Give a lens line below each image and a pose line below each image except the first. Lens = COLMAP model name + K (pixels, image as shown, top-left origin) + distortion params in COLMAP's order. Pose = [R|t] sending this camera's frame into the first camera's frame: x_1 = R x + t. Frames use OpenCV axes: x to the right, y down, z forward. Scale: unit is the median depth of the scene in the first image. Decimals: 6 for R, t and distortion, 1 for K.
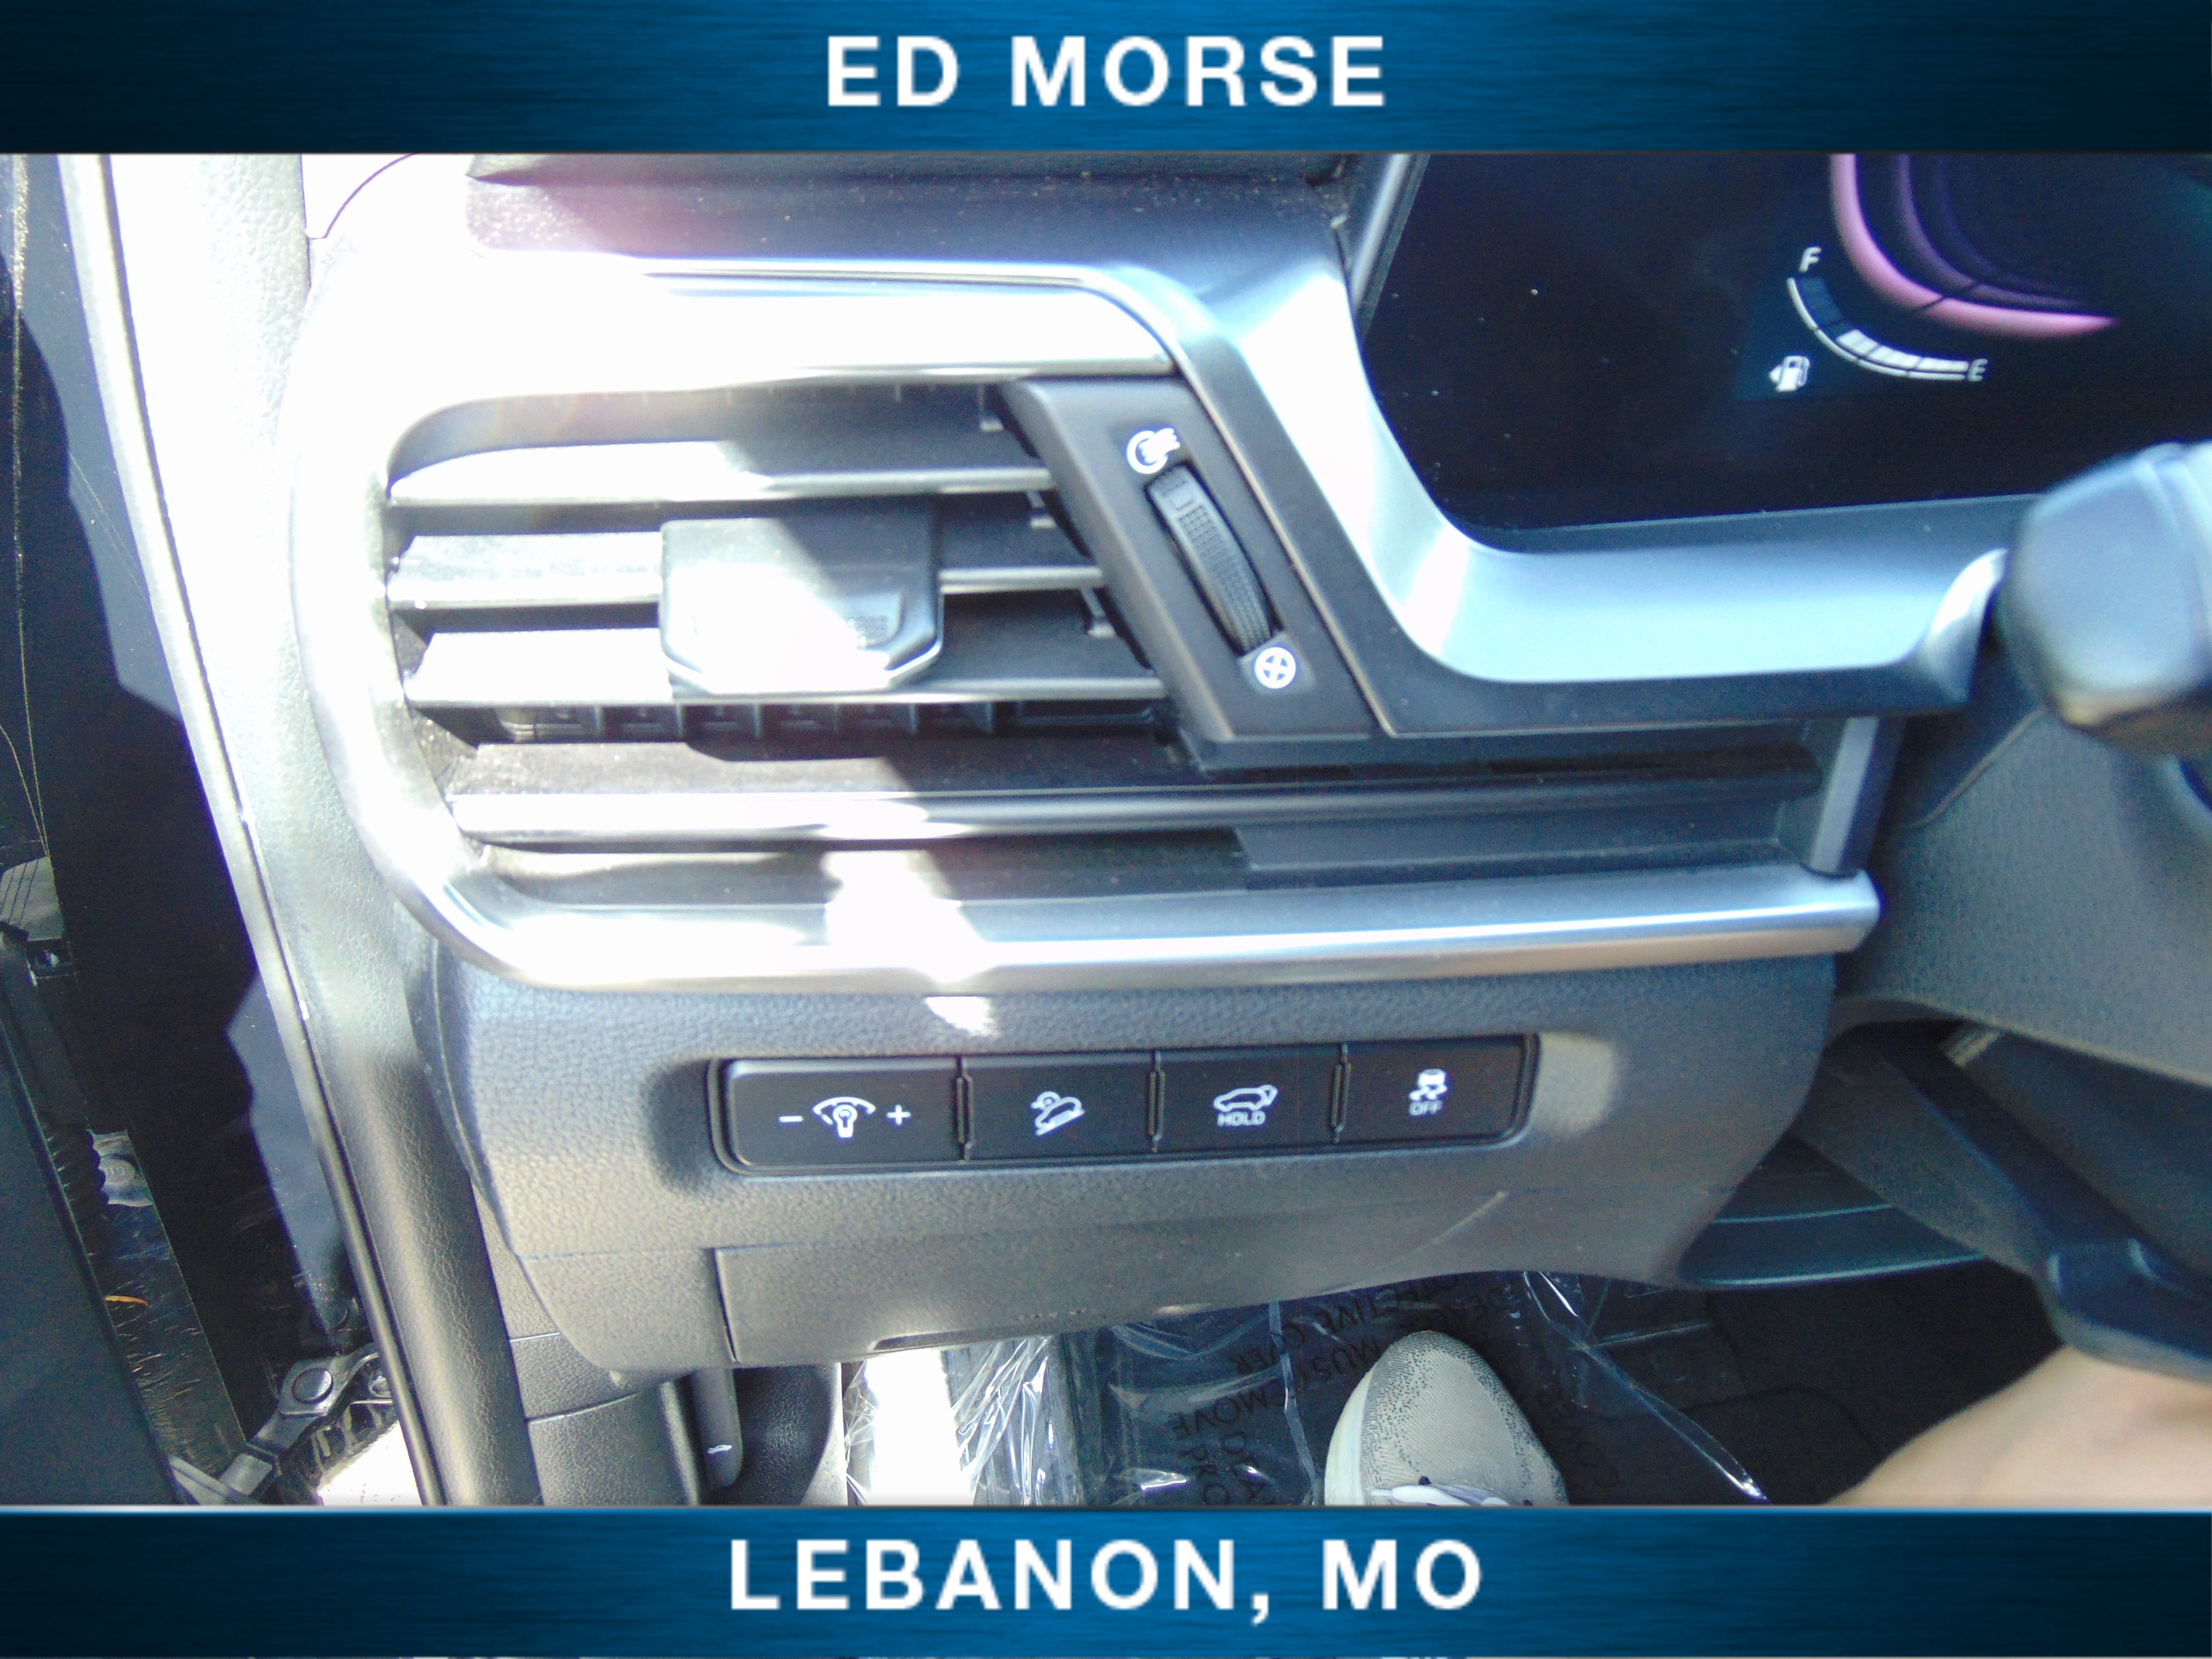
lens RADIAL K [[1625.5, 0, 1100.8], [0, 1625.5, 824.0], [0, 0, 1]] dist [0.001122, 0.001468]
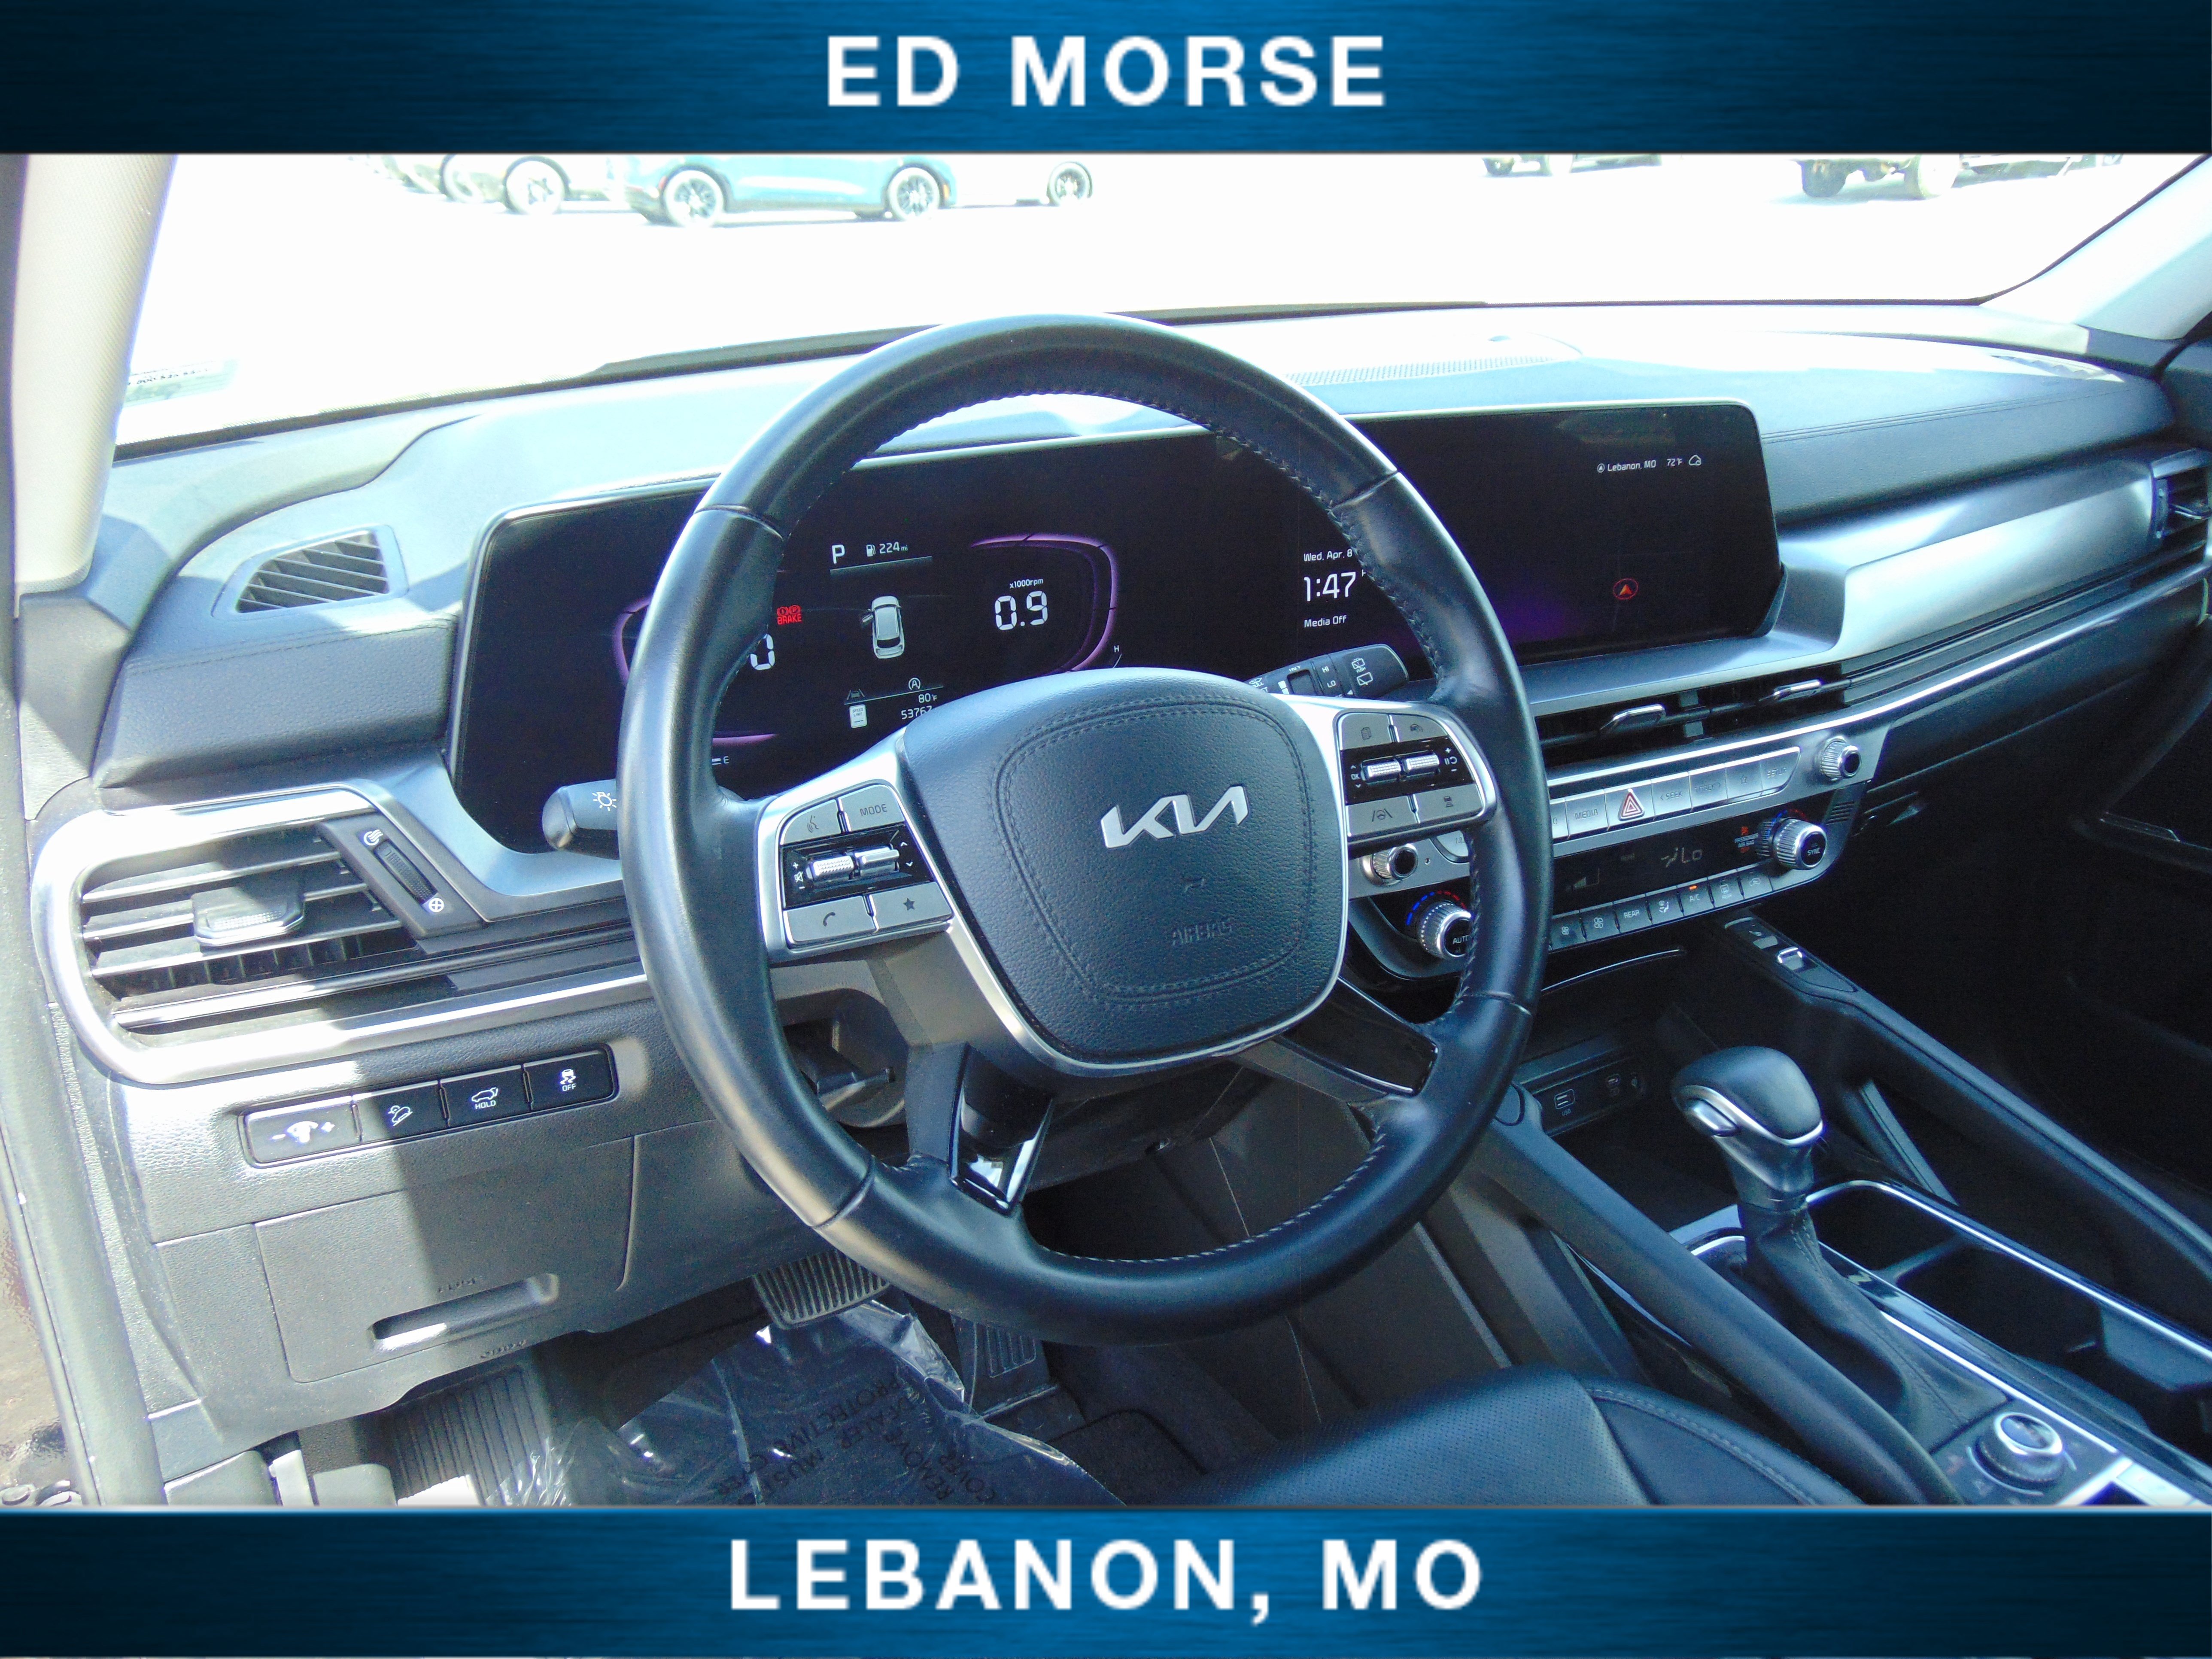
lens RADIAL K [[1625.5, 0, 1106.5], [0, 1625.5, 837.3], [0, 0, 1]] dist [0.001122, 0.001468]
pose [[0.952159, -0.172331, 0.252379, 0.515860], [0.230713, 0.946927, -0.223832, 0.680381], [-0.200412, 0.271351, 0.941384, -1.884589]]
